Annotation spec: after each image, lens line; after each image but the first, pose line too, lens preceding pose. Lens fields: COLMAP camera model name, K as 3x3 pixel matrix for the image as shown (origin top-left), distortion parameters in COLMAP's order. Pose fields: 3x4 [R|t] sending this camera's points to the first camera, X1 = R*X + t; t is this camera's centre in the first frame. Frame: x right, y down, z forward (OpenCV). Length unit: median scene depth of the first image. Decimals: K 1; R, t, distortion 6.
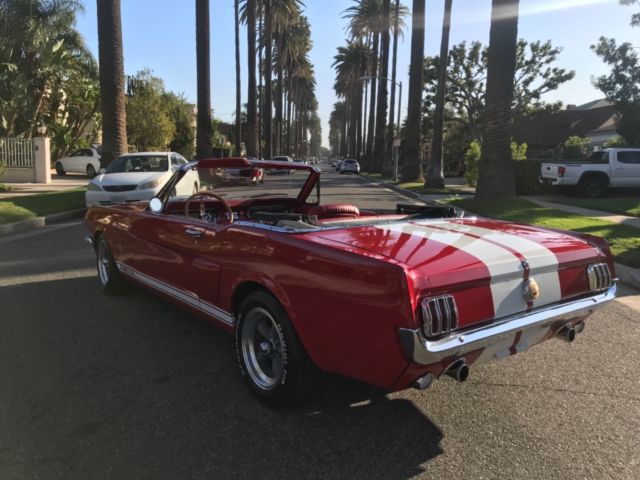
lens RADIAL K [[524.8, 0, 317.1], [0, 524.8, 236.5], [0, 0, 1]] dist [0.006347, 0.004763]
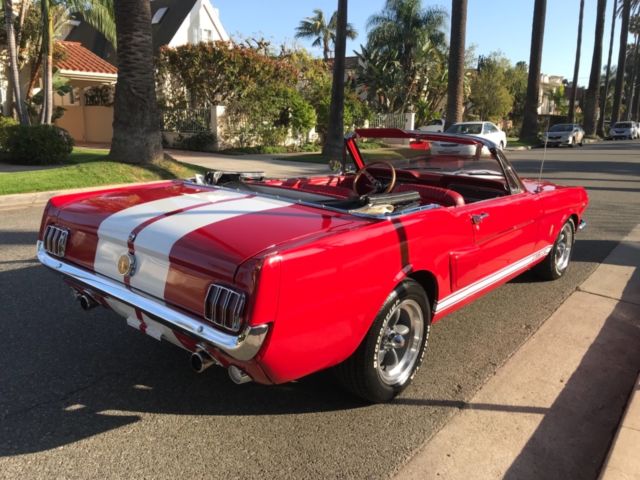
lens RADIAL K [[524.8, 0, 317.1], [0, 524.8, 236.5], [0, 0, 1]] dist [0.006347, 0.004763]
pose [[0.800735, 0.112239, -0.588410, 0.145197], [-0.077134, 0.993431, 0.084528, 0.044090], [0.594032, -0.022298, 0.804132, -0.290026]]
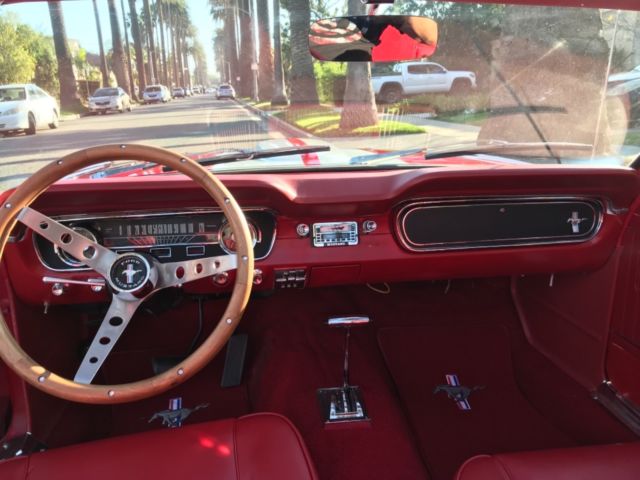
lens RADIAL K [[524.8, 0, 317.1], [0, 524.8, 236.5], [0, 0, 1]] dist [0.006347, 0.004763]
pose [[0.978984, -0.106779, 0.173748, 0.063072], [0.082567, 0.986550, 0.141074, 0.034201], [-0.186475, -0.123763, 0.974633, -0.171733]]
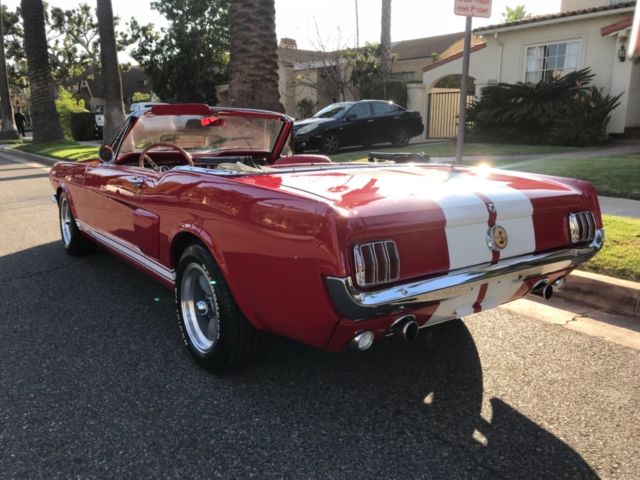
lens RADIAL K [[524.8, 0, 317.1], [0, 524.8, 236.5], [0, 0, 1]] dist [0.006347, 0.004763]
pose [[0.772154, -0.169252, 0.612480, -0.005444], [0.115632, 0.985207, 0.126474, 0.044874], [-0.624826, -0.026835, 0.780303, -0.284252]]
